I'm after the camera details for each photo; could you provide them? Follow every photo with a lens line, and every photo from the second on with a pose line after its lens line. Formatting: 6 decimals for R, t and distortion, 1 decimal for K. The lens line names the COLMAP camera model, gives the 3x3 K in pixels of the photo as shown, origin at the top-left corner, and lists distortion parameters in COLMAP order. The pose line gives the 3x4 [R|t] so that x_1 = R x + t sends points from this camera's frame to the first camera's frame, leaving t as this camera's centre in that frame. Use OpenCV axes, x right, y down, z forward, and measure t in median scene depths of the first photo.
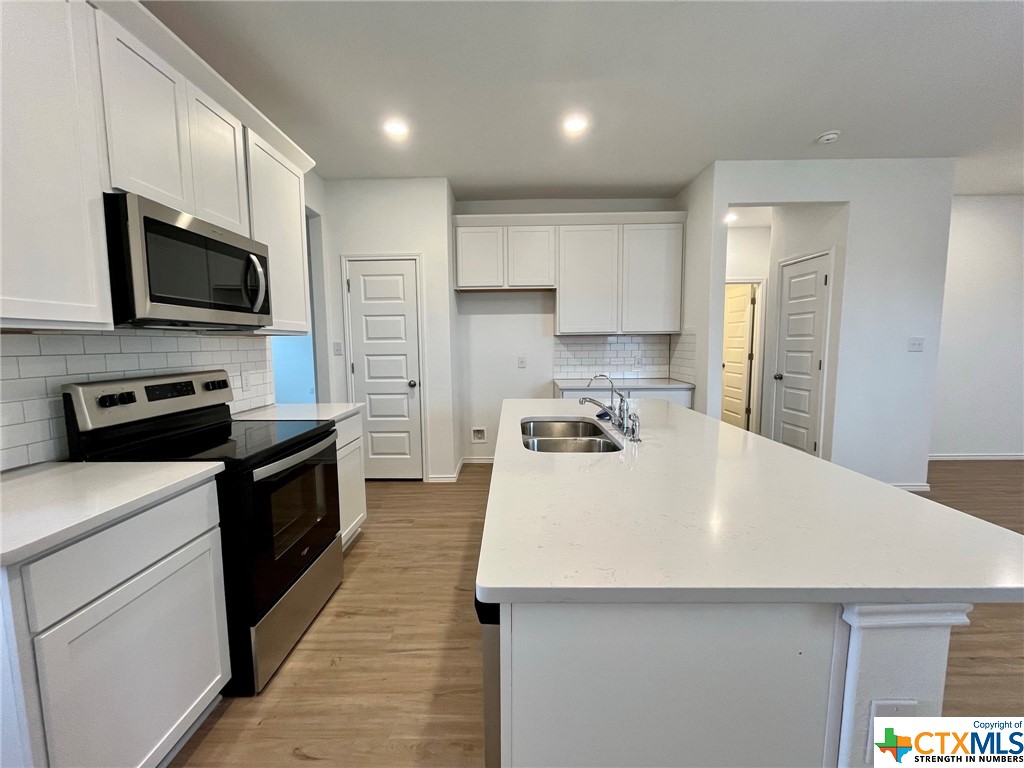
lens RADIAL K [[415.1, 0, 512.0], [0, 415.1, 384.0], [0, 0, 1]] dist [-0.003306, -0.000576]
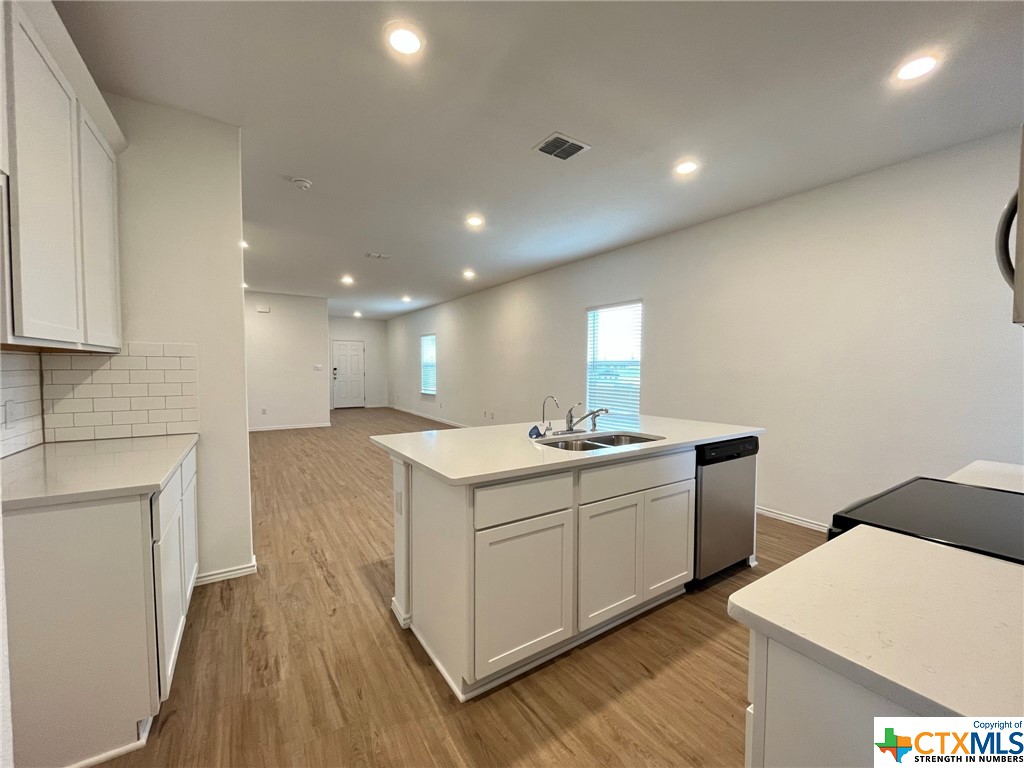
lens RADIAL K [[415.1, 0, 512.0], [0, 415.1, 384.0], [0, 0, 1]] dist [-0.003306, -0.000576]
pose [[-0.550778, -0.029616, 0.834126, -0.388717], [0.085517, 0.992109, 0.091693, -0.097501], [-0.830259, 0.121834, -0.543899, 0.978585]]
